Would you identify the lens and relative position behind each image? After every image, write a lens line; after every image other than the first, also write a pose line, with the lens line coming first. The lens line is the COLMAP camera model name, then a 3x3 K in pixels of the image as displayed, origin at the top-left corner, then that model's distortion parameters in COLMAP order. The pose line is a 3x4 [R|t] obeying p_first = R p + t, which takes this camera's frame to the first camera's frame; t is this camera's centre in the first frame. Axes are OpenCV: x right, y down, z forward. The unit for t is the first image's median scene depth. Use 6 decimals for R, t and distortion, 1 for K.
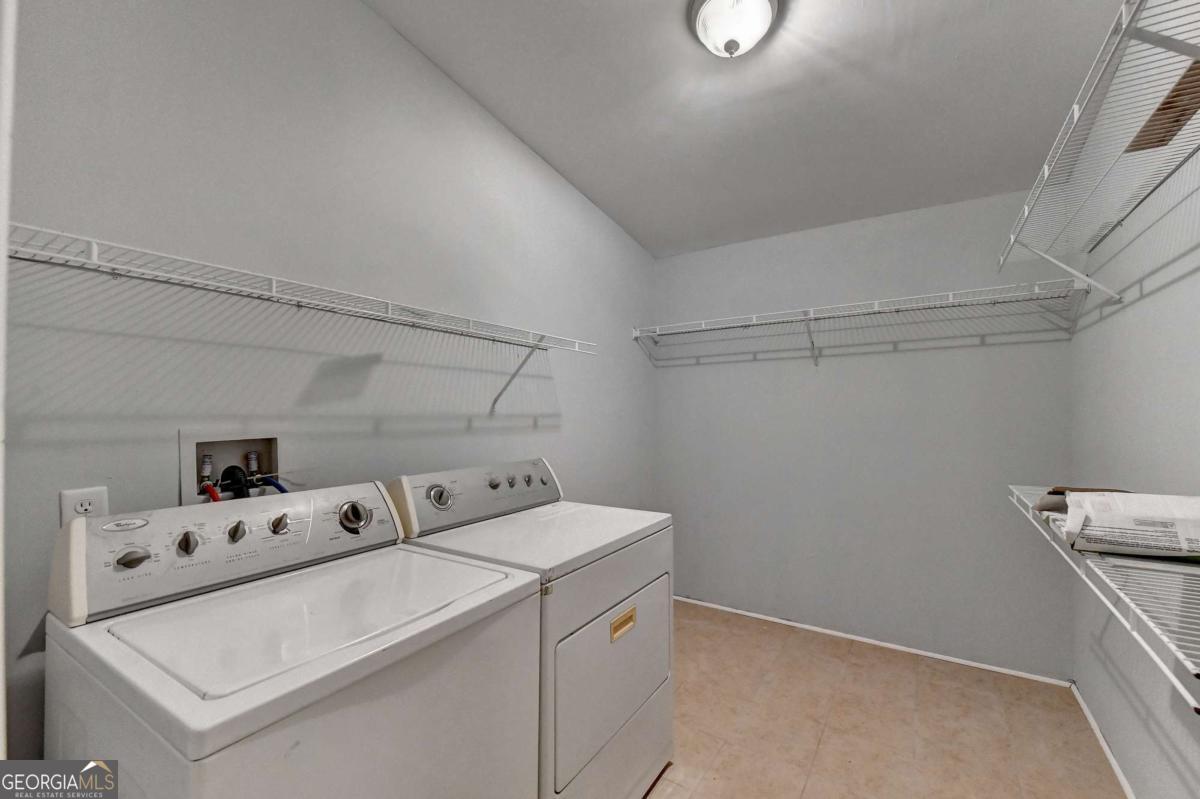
lens RADIAL K [[495.8, 0, 601.1], [0, 495.8, 405.6], [0, 0, 1]] dist [-0.010424, -0.001395]
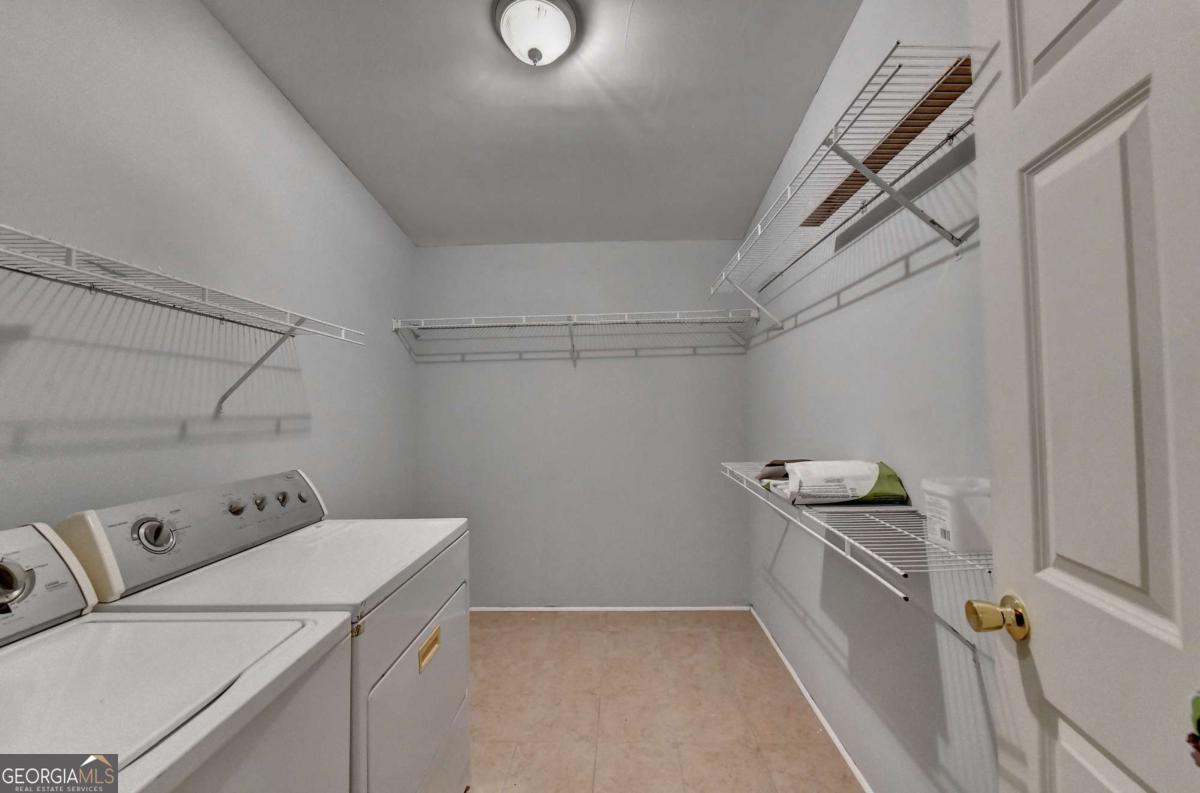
lens RADIAL K [[490.8, 0, 608.3], [0, 490.8, 391.1], [0, 0, 1]] dist [-0.011049, -0.001509]
pose [[0.846217, 0.006891, 0.532794, -0.127239], [0.007841, 0.999647, -0.025383, 0.002764], [-0.532780, 0.025657, 0.845864, 0.061126]]
